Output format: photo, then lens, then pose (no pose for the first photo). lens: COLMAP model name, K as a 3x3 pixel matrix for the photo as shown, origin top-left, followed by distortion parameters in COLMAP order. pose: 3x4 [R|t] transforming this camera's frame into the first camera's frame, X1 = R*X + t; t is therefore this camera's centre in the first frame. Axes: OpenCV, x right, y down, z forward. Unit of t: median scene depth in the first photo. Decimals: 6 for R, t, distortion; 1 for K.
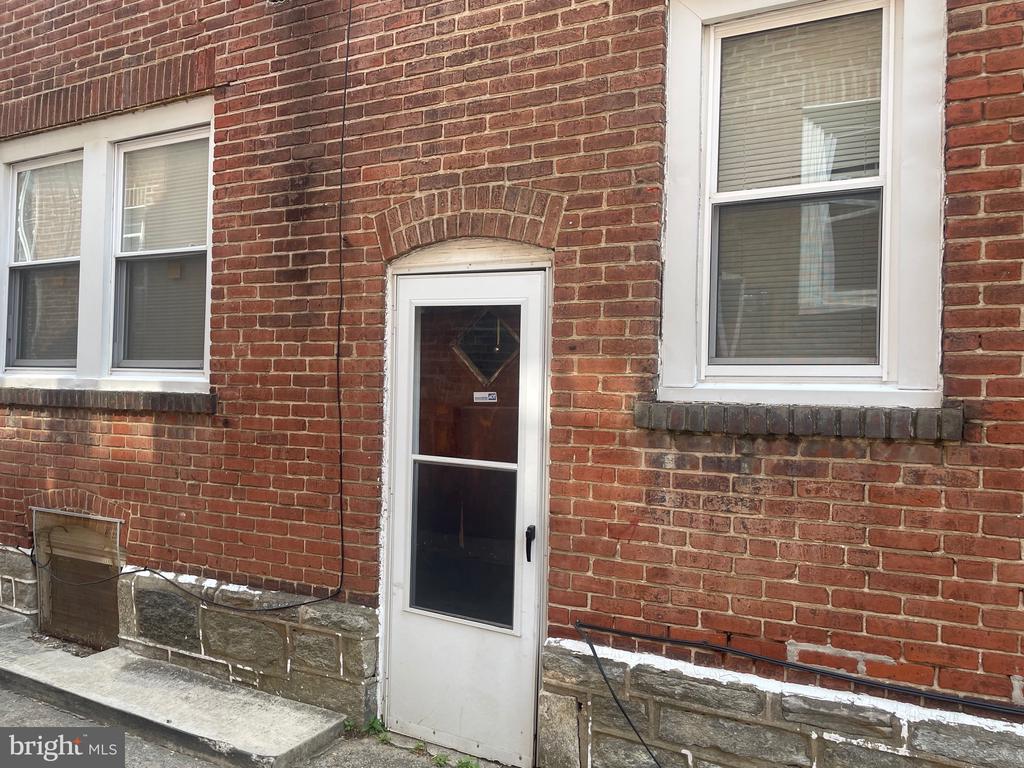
lens RADIAL K [[778.6, 0, 517.6], [0, 778.6, 387.9], [0, 0, 1]] dist [0.096870, -0.123800]
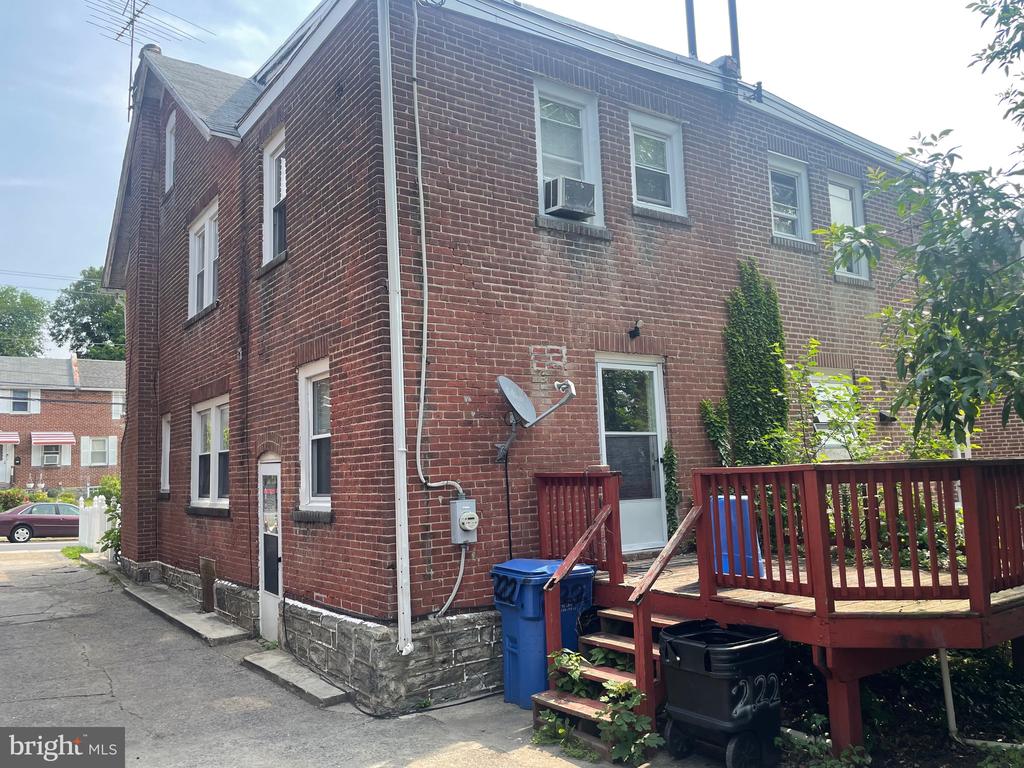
lens RADIAL K [[778.6, 0, 517.6], [0, 778.6, 387.9], [0, 0, 1]] dist [0.096870, -0.123800]
pose [[0.895820, -0.107436, -0.431235, 2.001950], [0.071383, 0.992525, -0.098989, -0.079325], [0.438647, 0.057893, 0.896793, -1.139753]]
